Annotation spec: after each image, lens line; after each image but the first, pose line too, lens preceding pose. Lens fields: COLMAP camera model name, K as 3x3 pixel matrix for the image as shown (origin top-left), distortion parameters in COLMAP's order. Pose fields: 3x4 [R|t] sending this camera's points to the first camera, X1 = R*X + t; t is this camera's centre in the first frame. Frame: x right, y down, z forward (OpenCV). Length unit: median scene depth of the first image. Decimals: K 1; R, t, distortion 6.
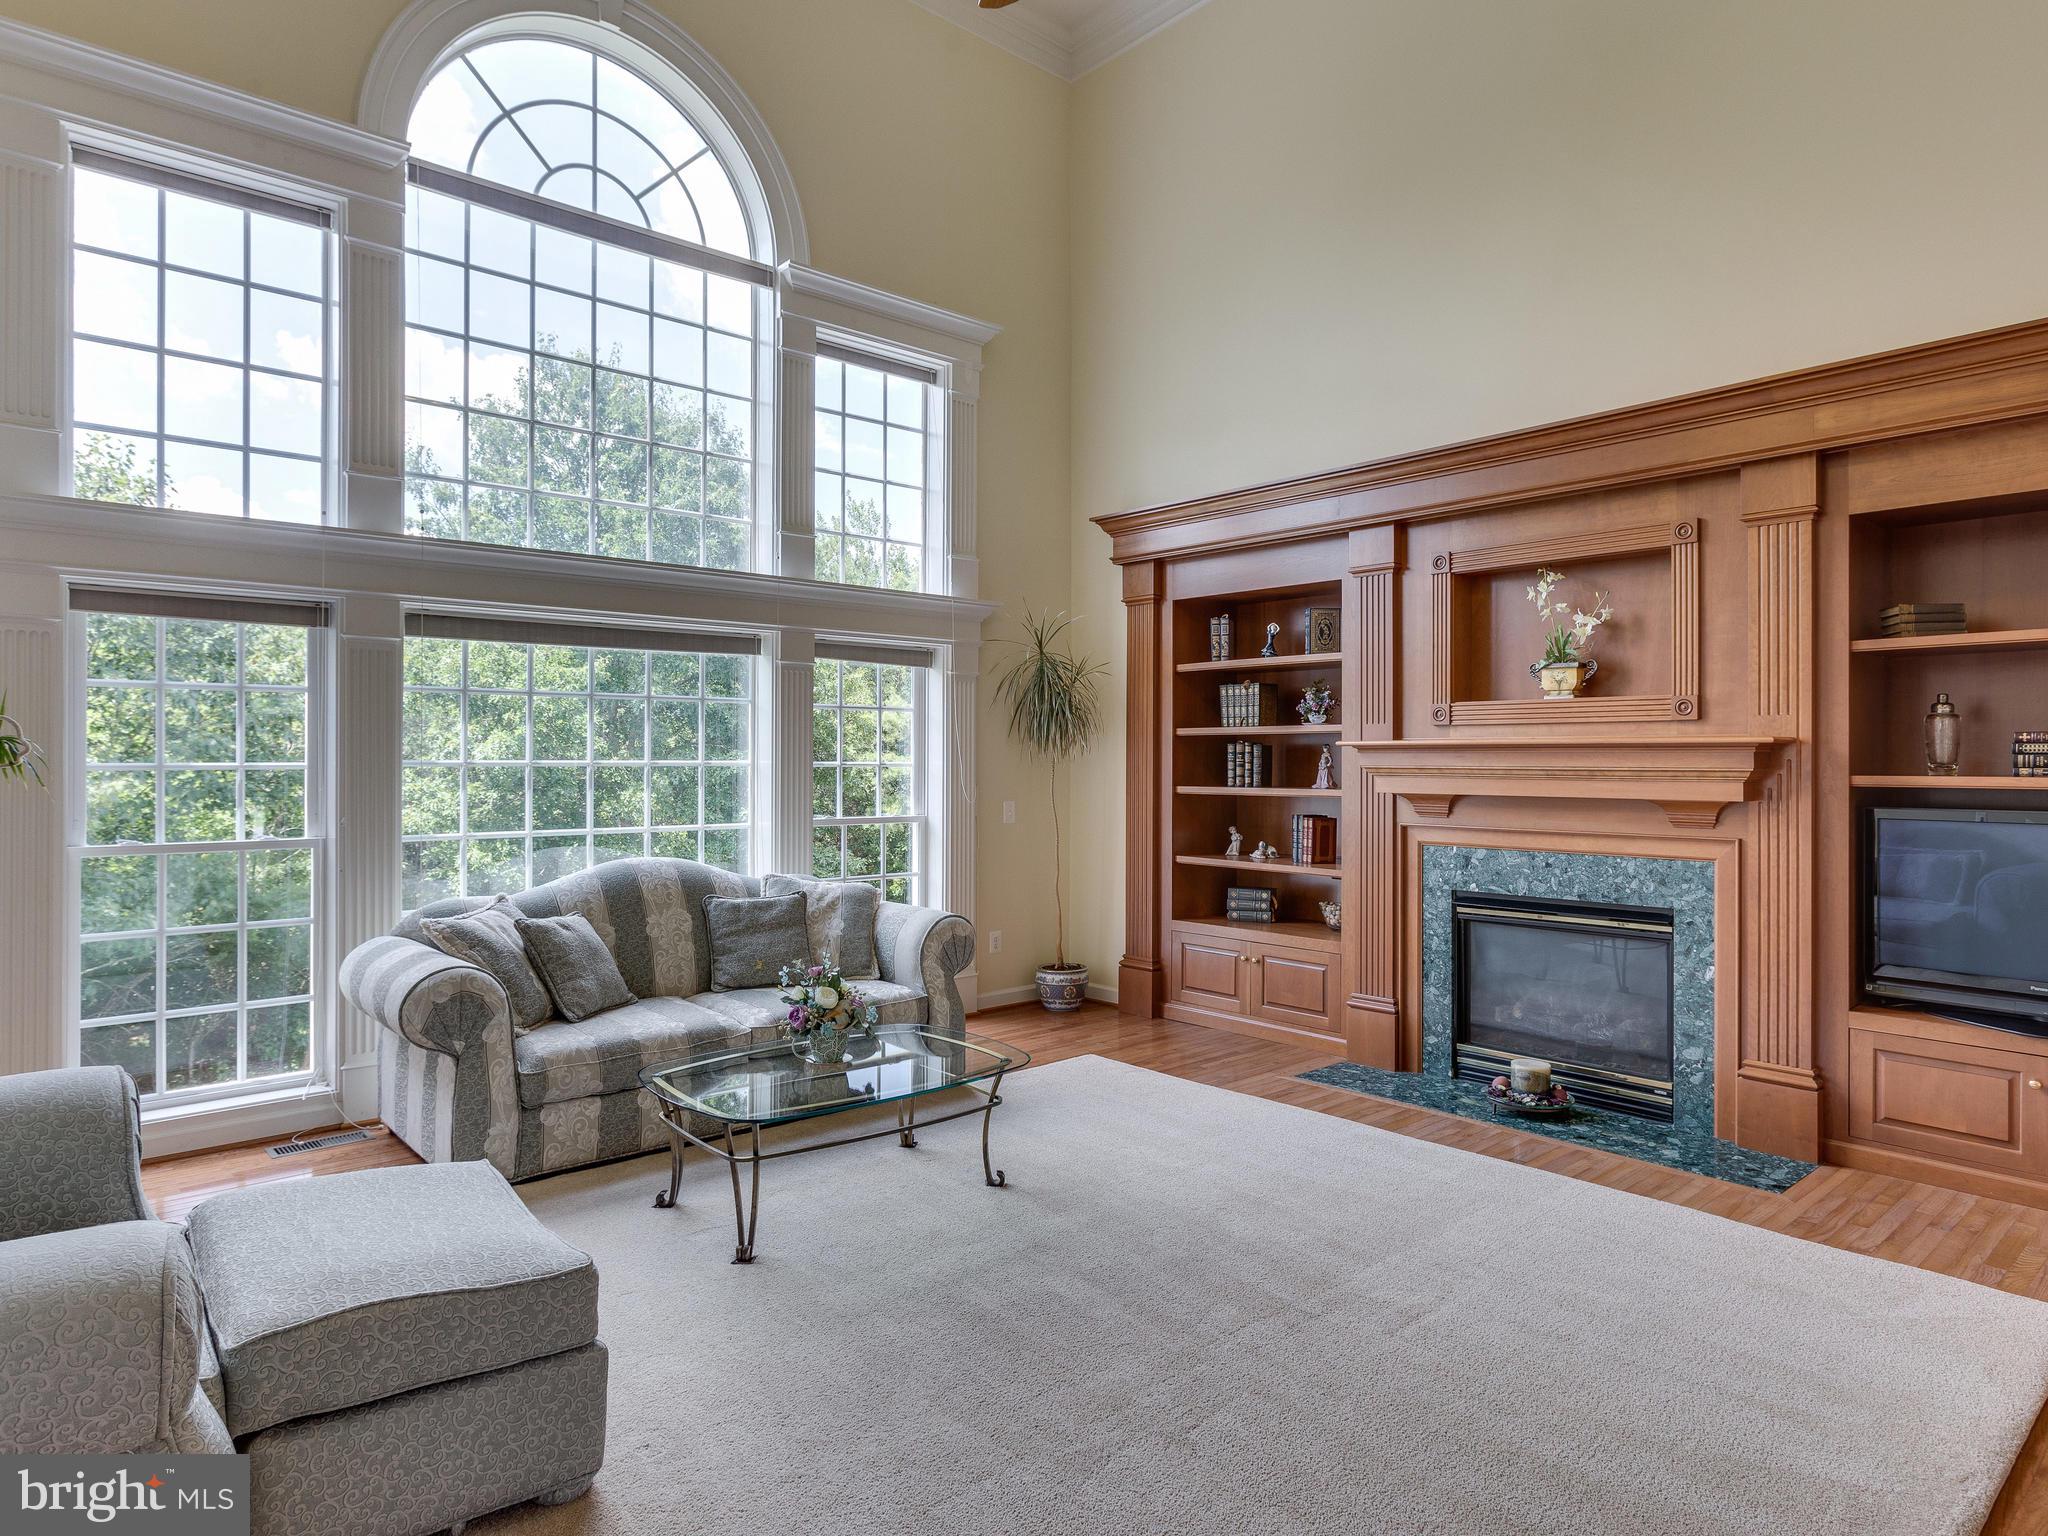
lens RADIAL K [[1196.9, 0, 1007.2], [0, 1196.9, 752.8], [0, 0, 1]] dist [-0.017644, 0.007448]
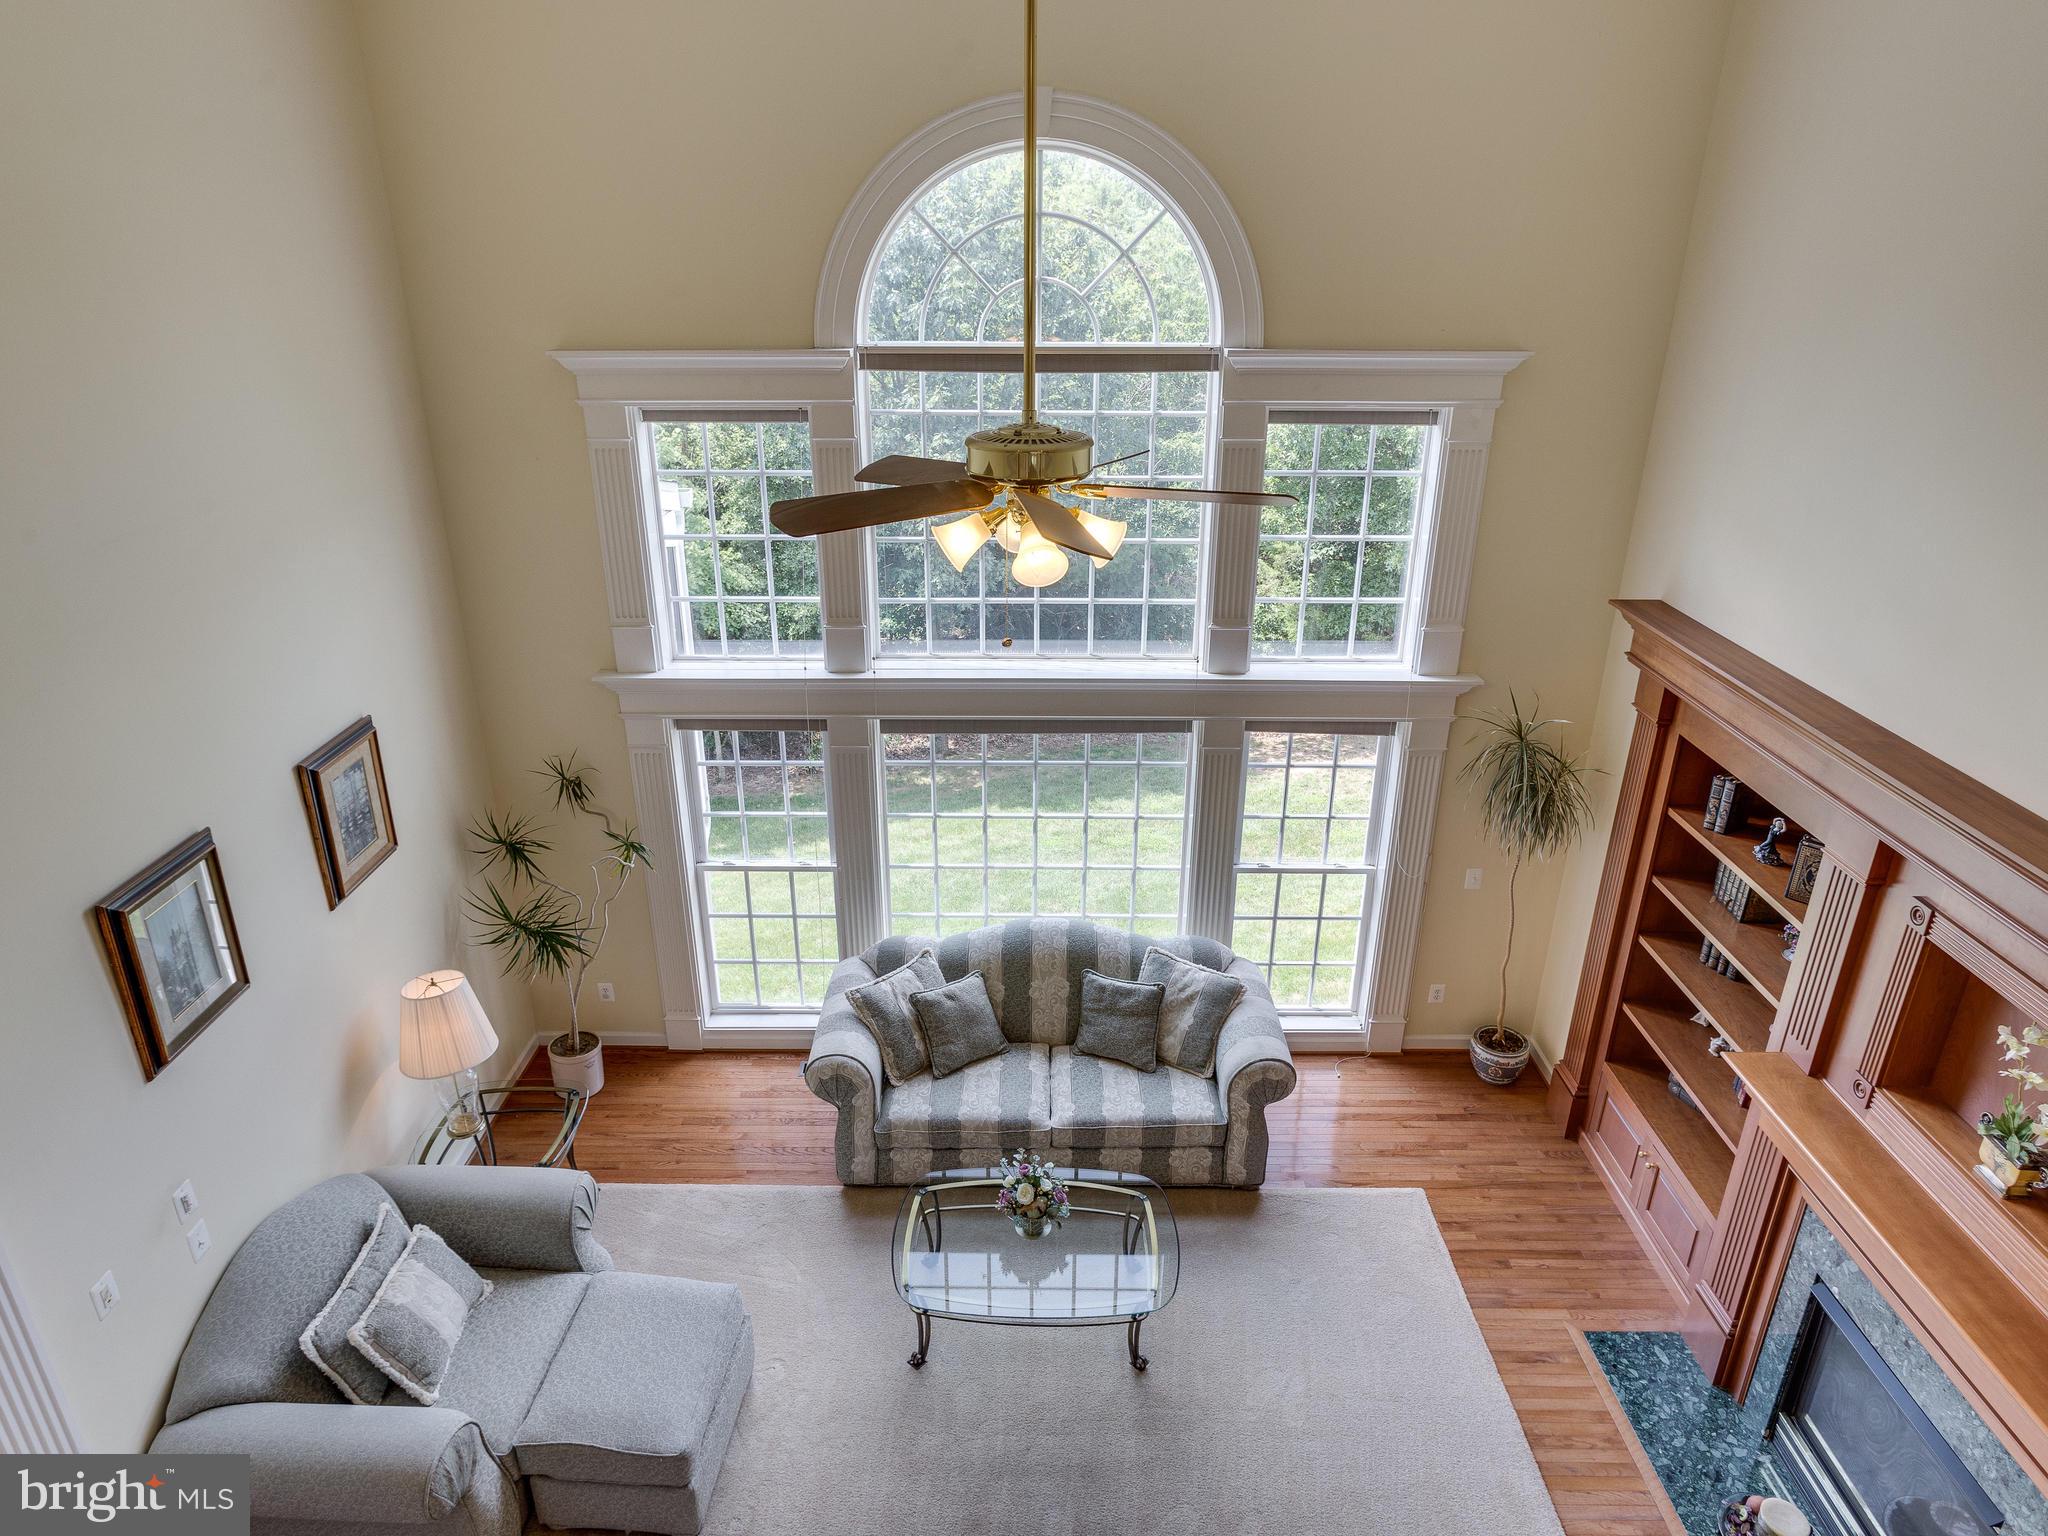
lens RADIAL K [[1196.9, 0, 1018.4], [0, 1196.9, 765.1], [0, 0, 1]] dist [-0.017644, 0.007448]
pose [[0.749610, 0.254899, -0.610828, 0.366433], [0.006778, 0.919864, 0.392178, -0.520387], [0.661845, -0.298121, 0.687812, 0.179715]]
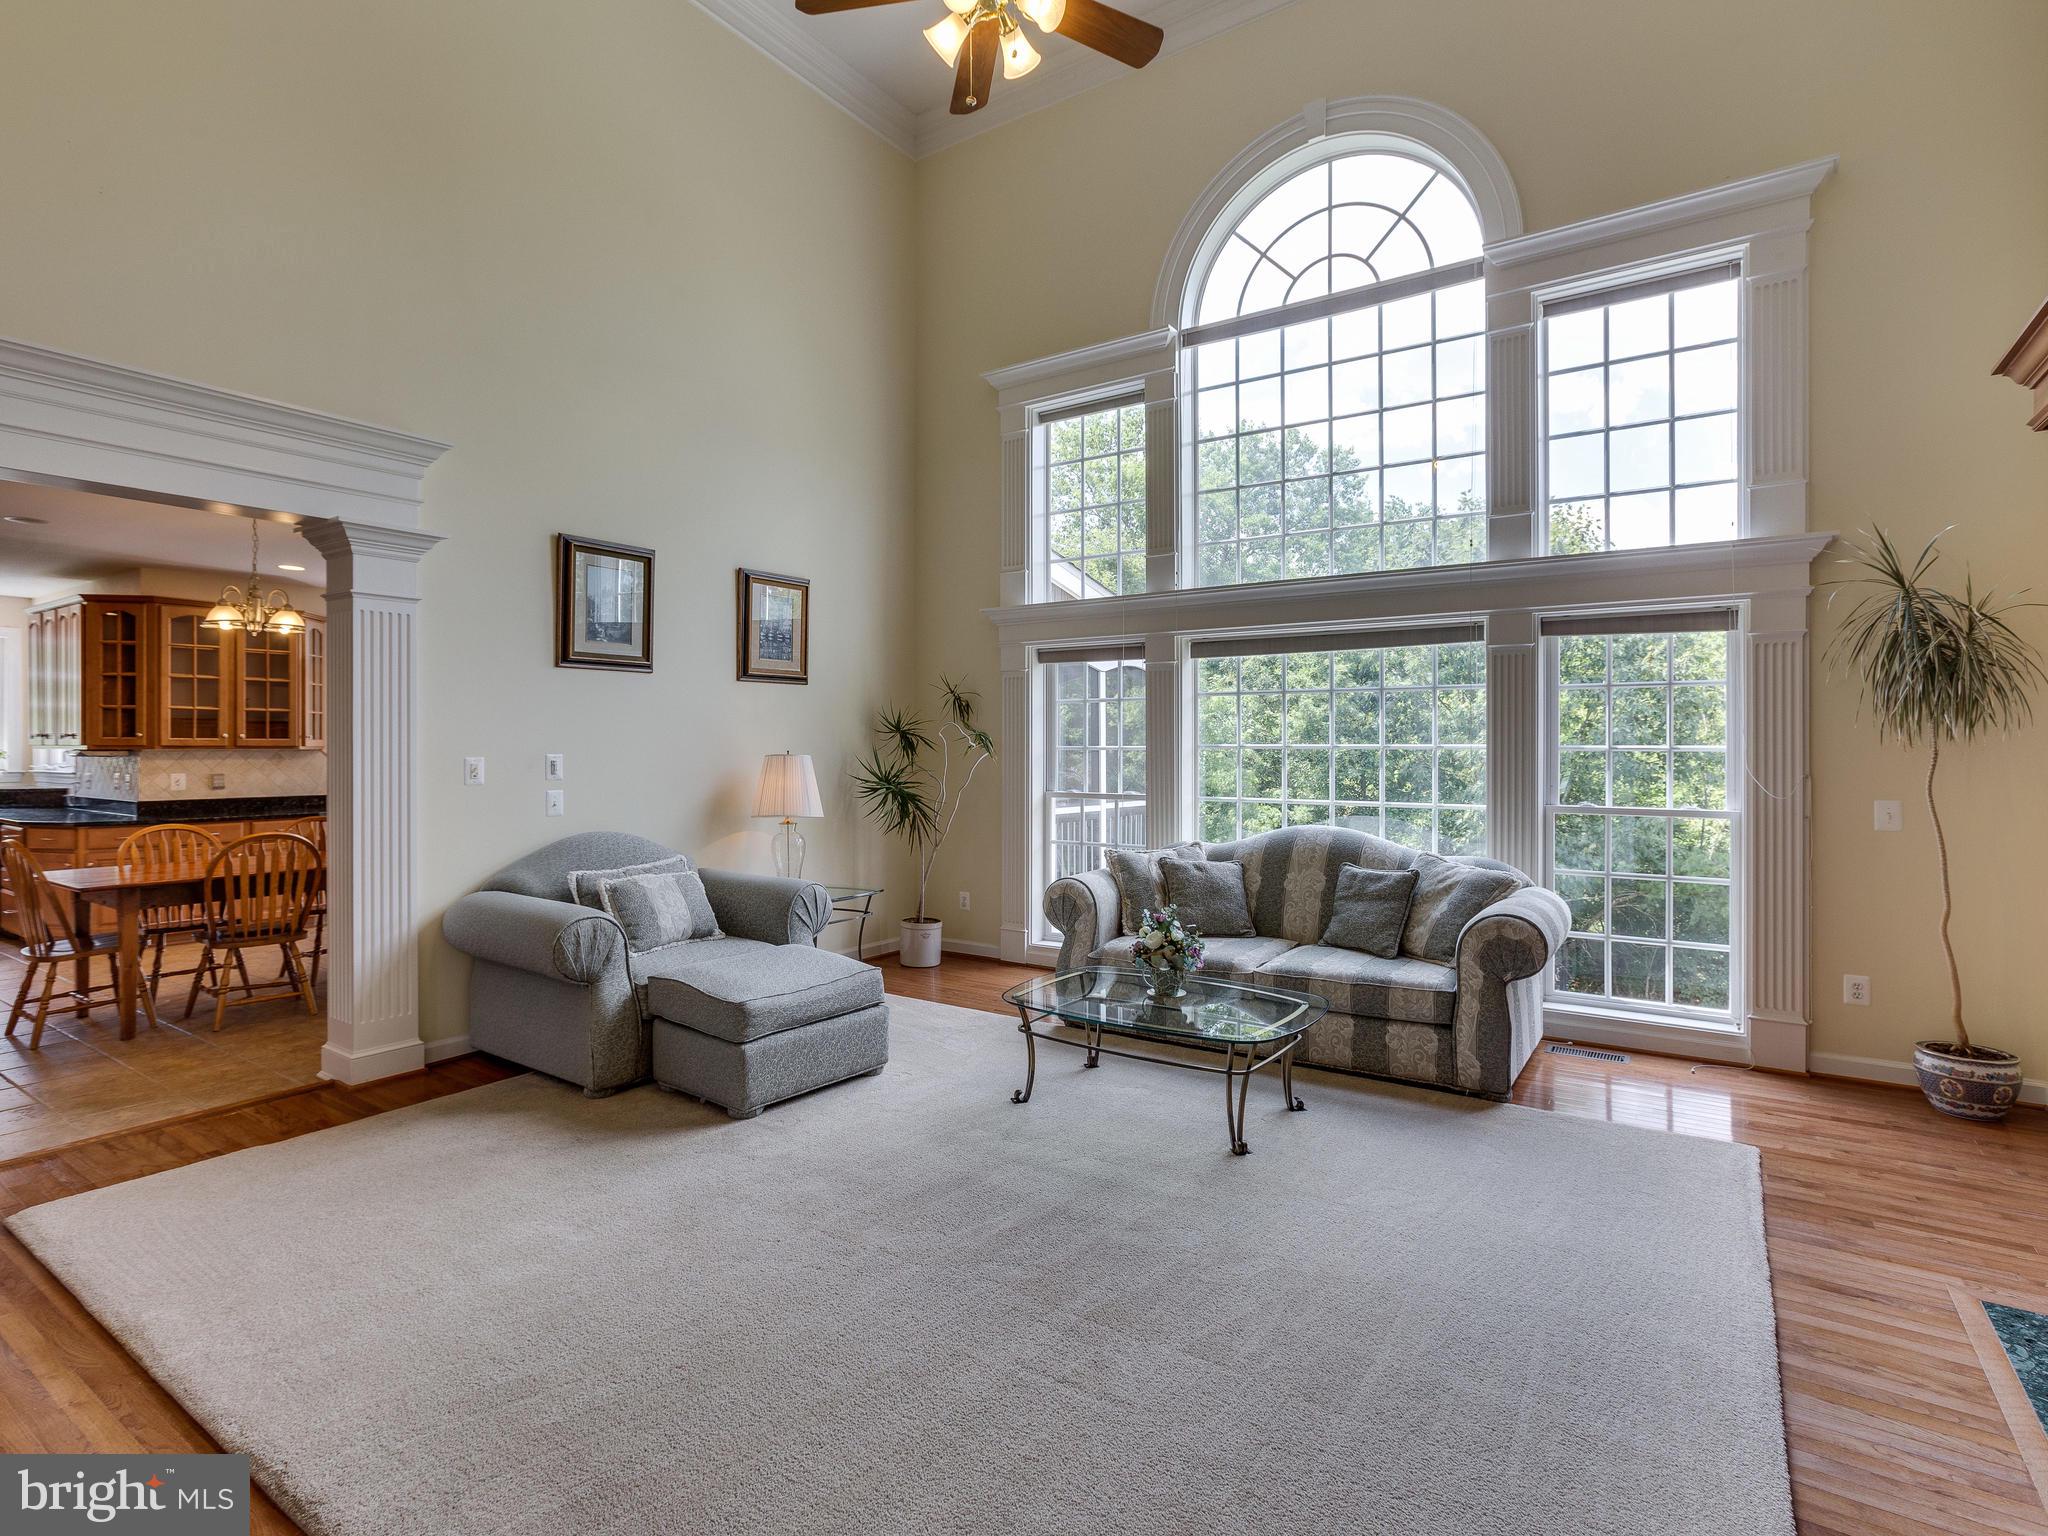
lens RADIAL K [[1012.2, 0, 1033.9], [0, 1012.2, 748.3], [0, 0, 1]] dist [-0.013363, 0.003982]
pose [[0.264398, 0.002939, -0.964409, 0.578785], [0.011394, 0.999916, 0.006171, 0.000283], [0.964346, -0.012620, 0.264343, 0.440358]]
